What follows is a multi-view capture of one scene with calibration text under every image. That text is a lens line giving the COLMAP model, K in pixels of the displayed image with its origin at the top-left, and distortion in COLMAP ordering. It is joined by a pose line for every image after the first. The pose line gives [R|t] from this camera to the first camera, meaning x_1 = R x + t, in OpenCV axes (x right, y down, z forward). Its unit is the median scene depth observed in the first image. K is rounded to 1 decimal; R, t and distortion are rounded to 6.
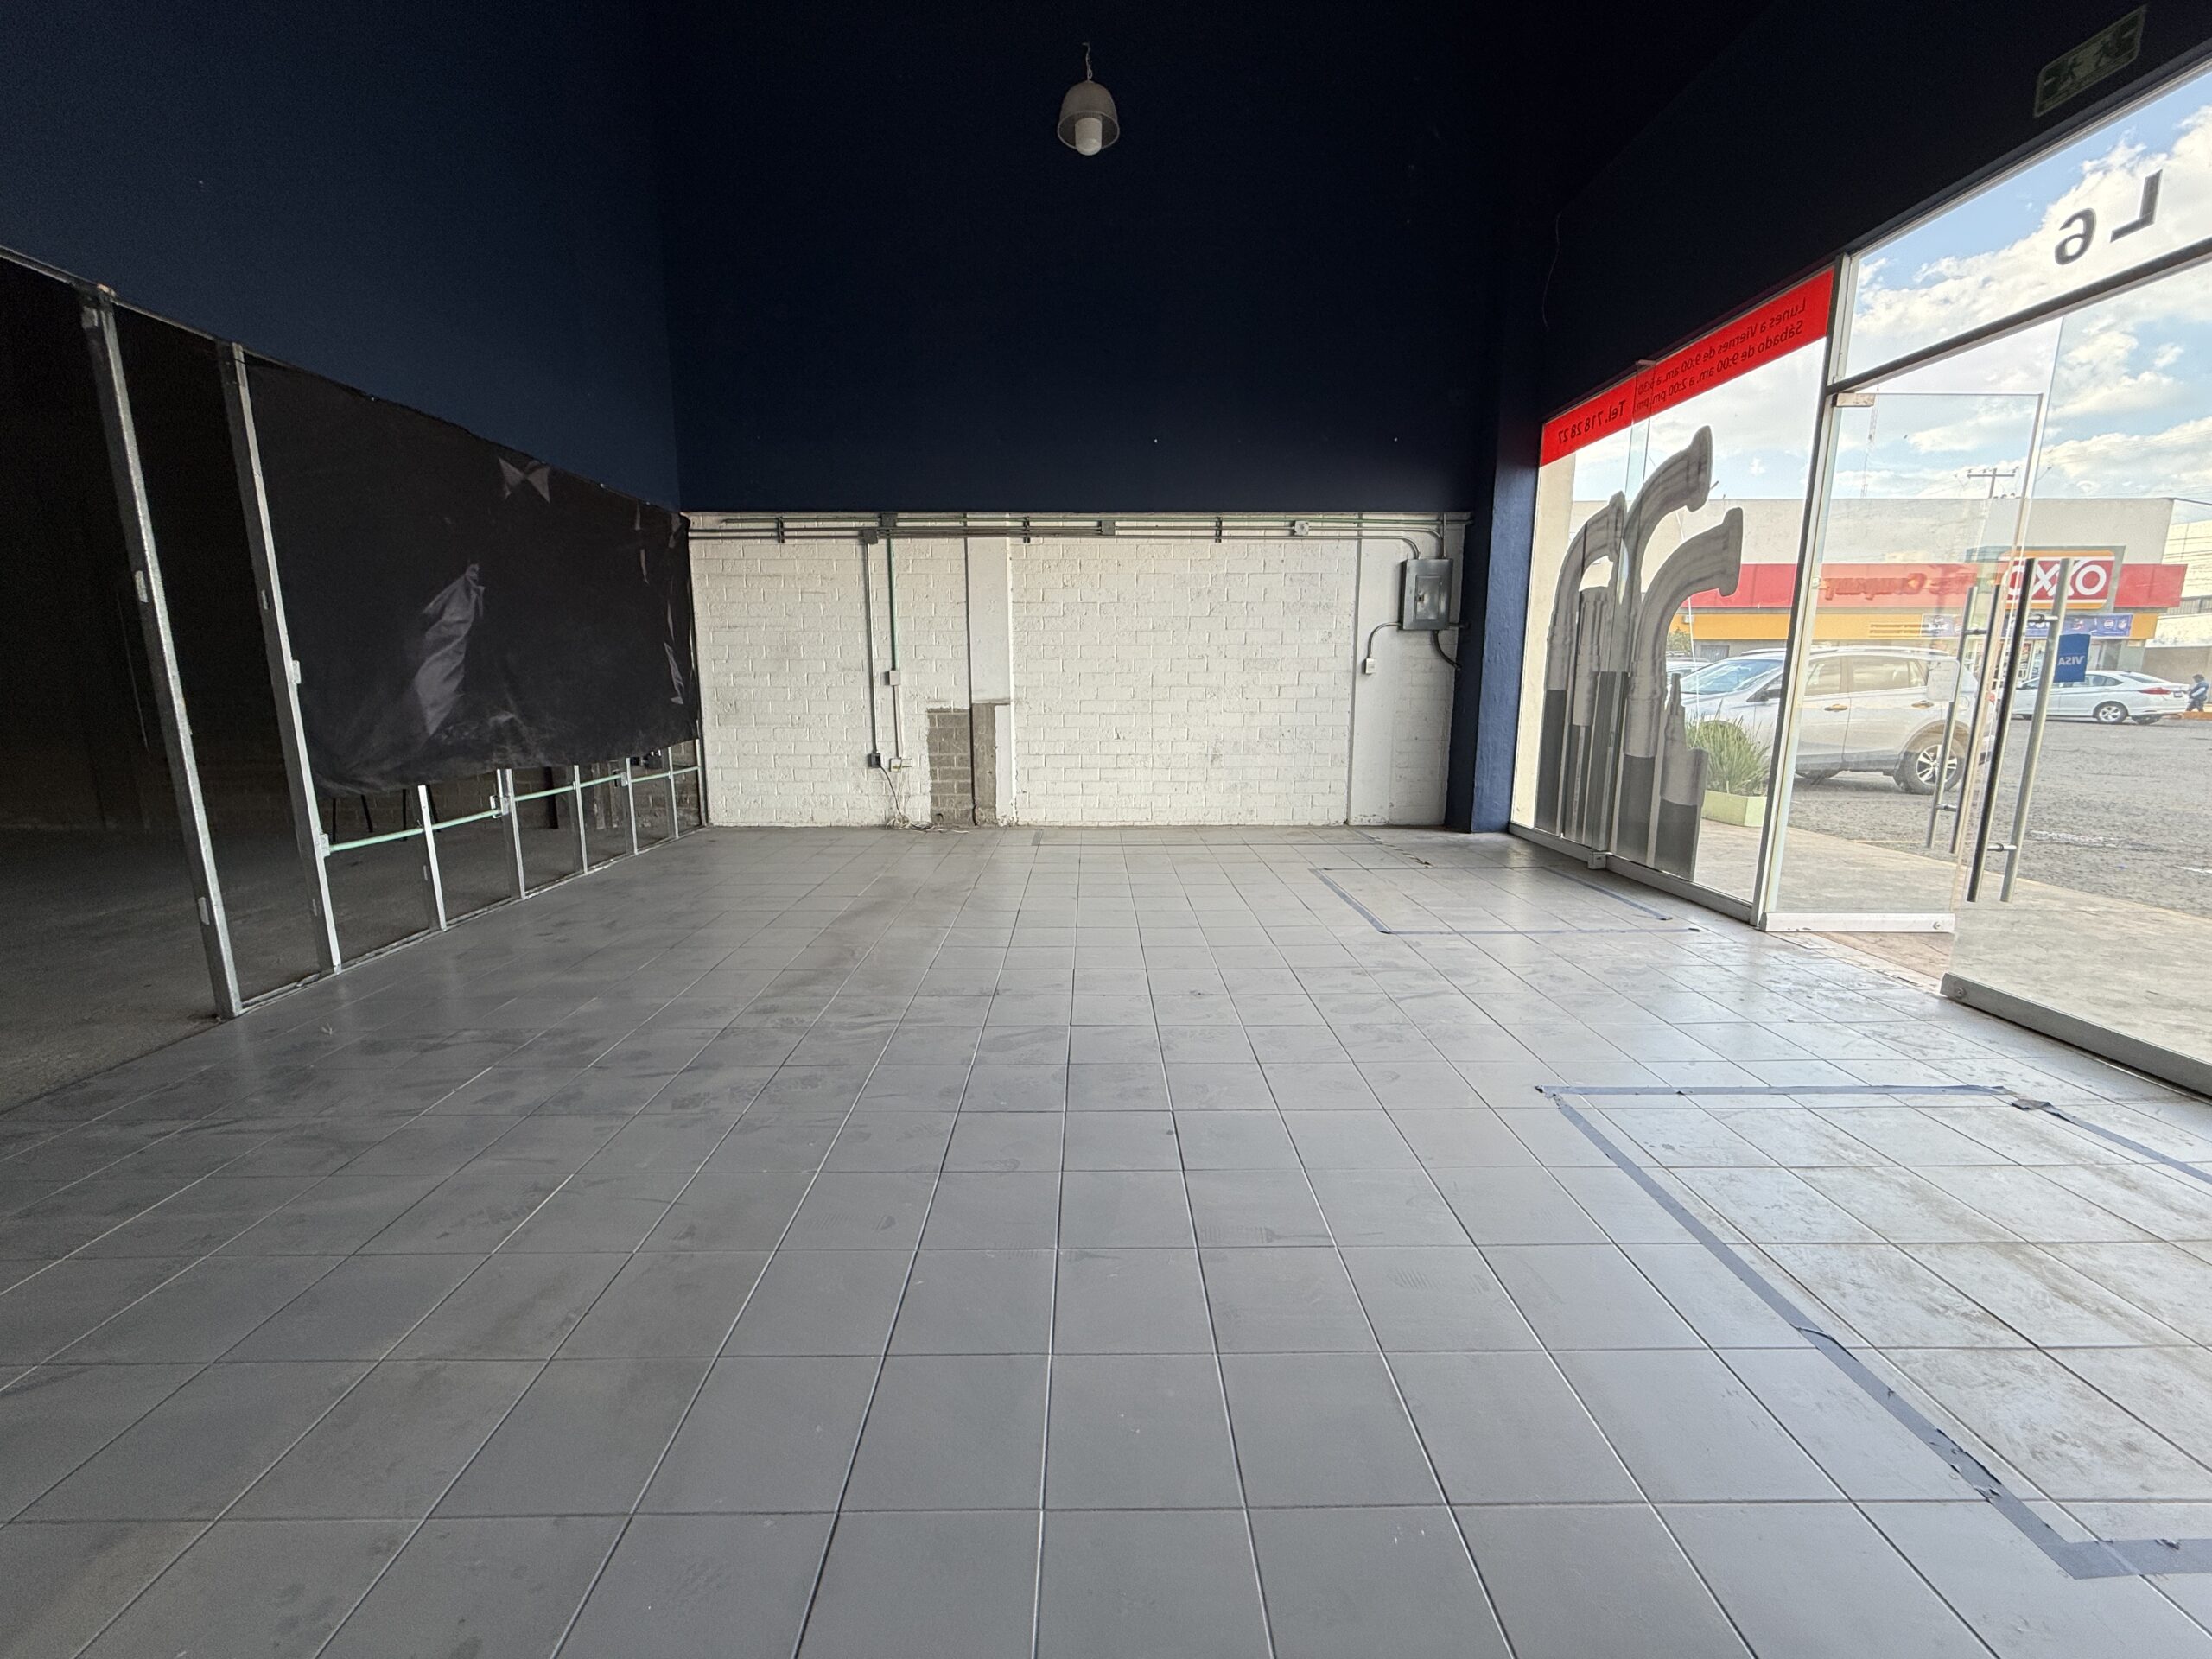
lens RADIAL K [[880.6, 0, 1103.7], [0, 880.6, 825.1], [0, 0, 1]] dist [0.001807, -0.000556]
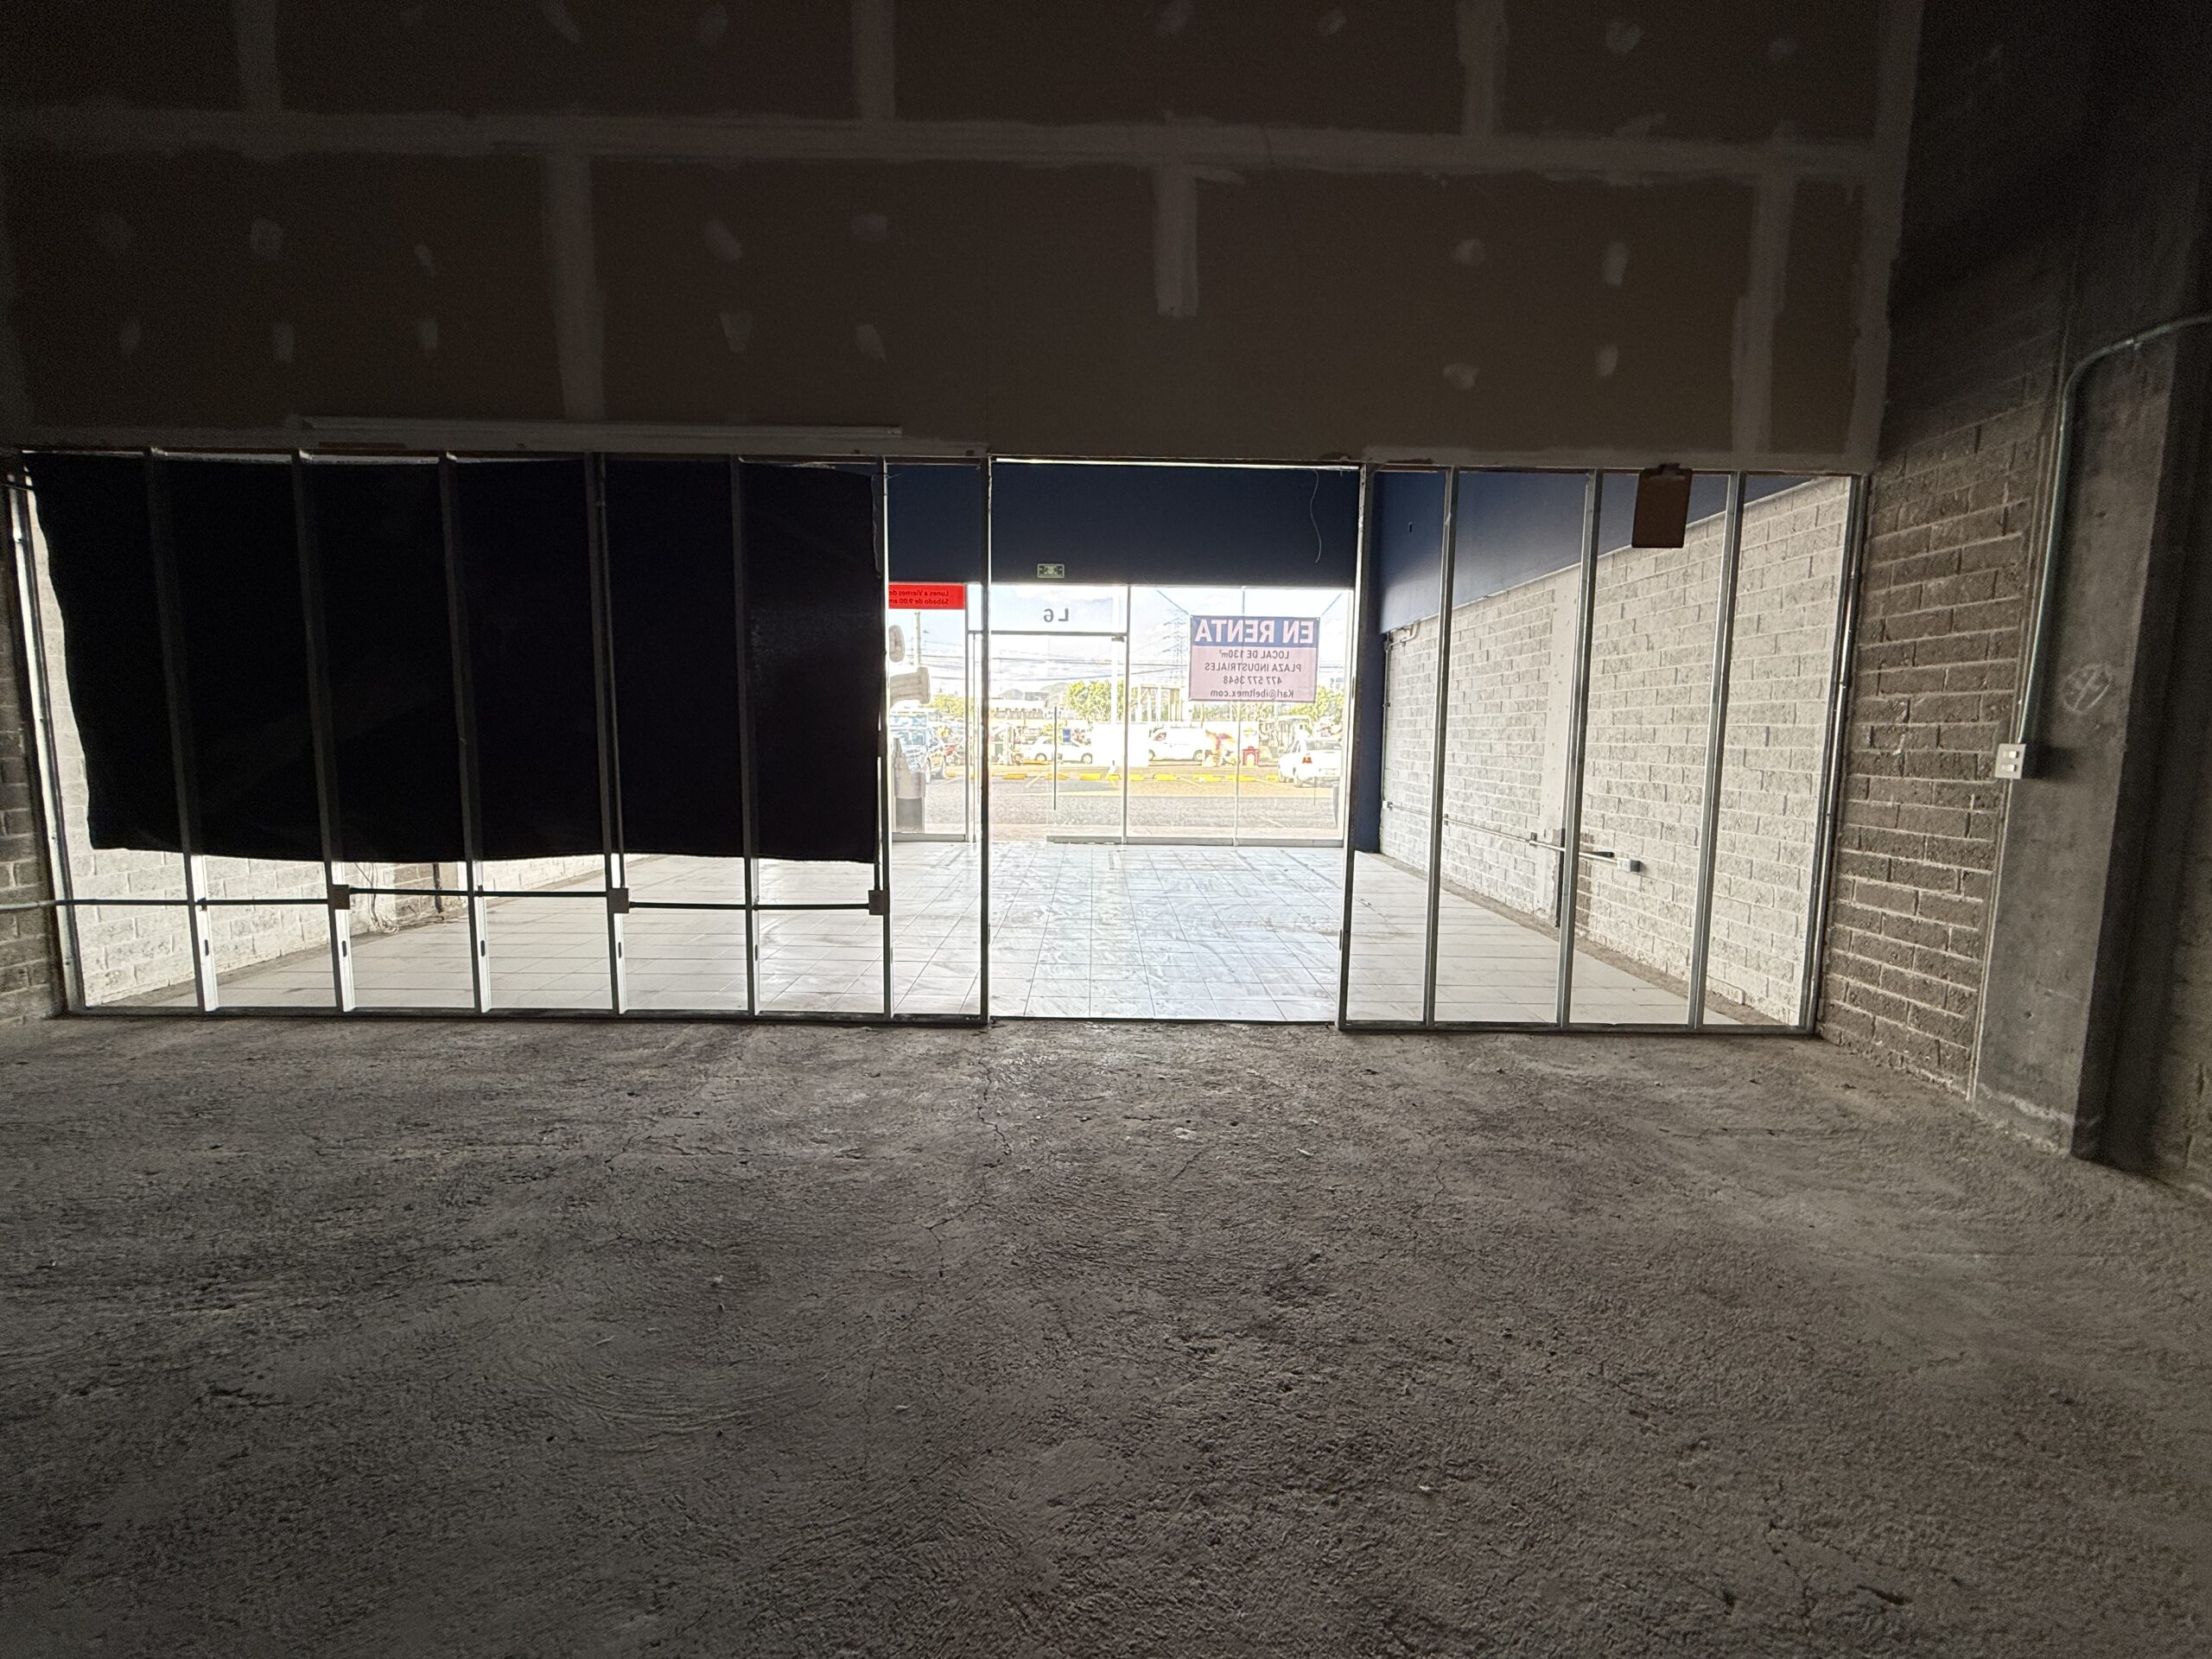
lens RADIAL K [[880.6, 0, 1100.3], [0, 880.6, 826.4], [0, 0, 1]] dist [0.001807, -0.000556]
pose [[0.004383, -0.103198, 0.994651, -0.952054], [0.156853, 0.982420, 0.101238, -0.067053], [-0.987612, 0.155570, 0.020493, 0.345479]]
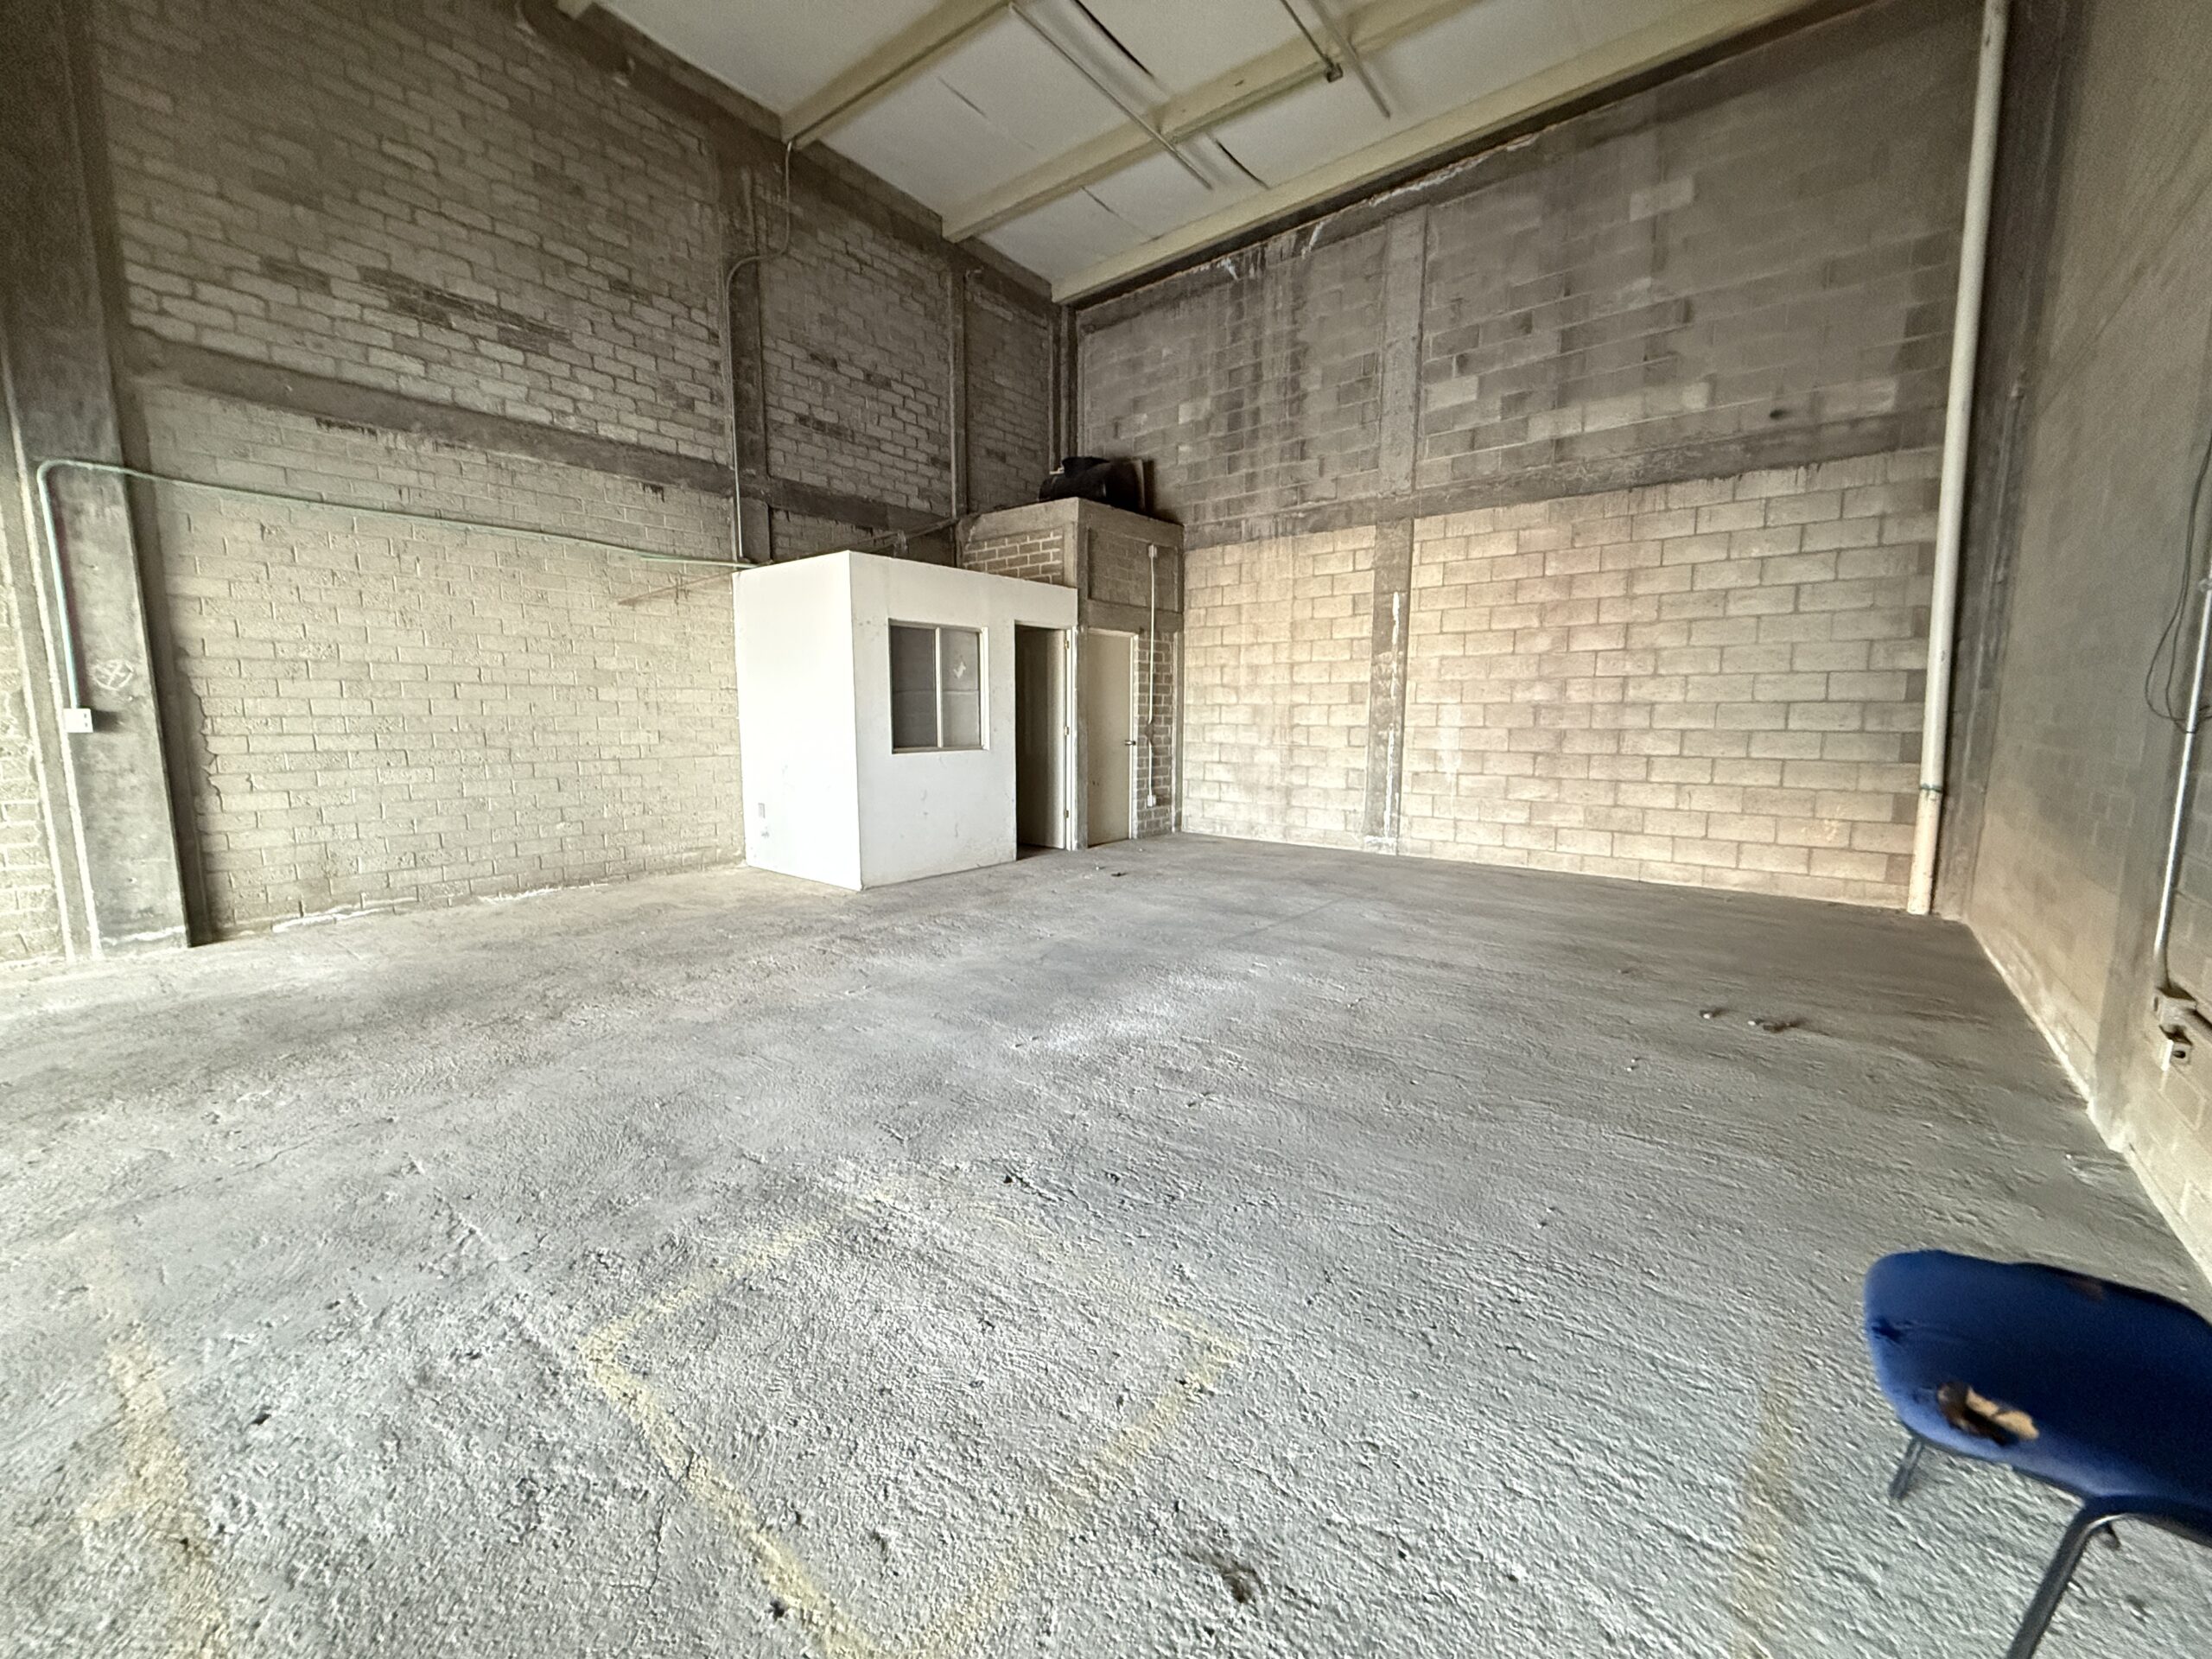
lens RADIAL K [[880.6, 0, 1101.2], [0, 880.6, 827.0], [0, 0, 1]] dist [0.001807, -0.000556]
pose [[-0.639395, 0.100119, -0.762332, -0.520700], [-0.131934, 0.962494, 0.237064, -0.157063], [0.757474, 0.252155, -0.602205, 0.858359]]
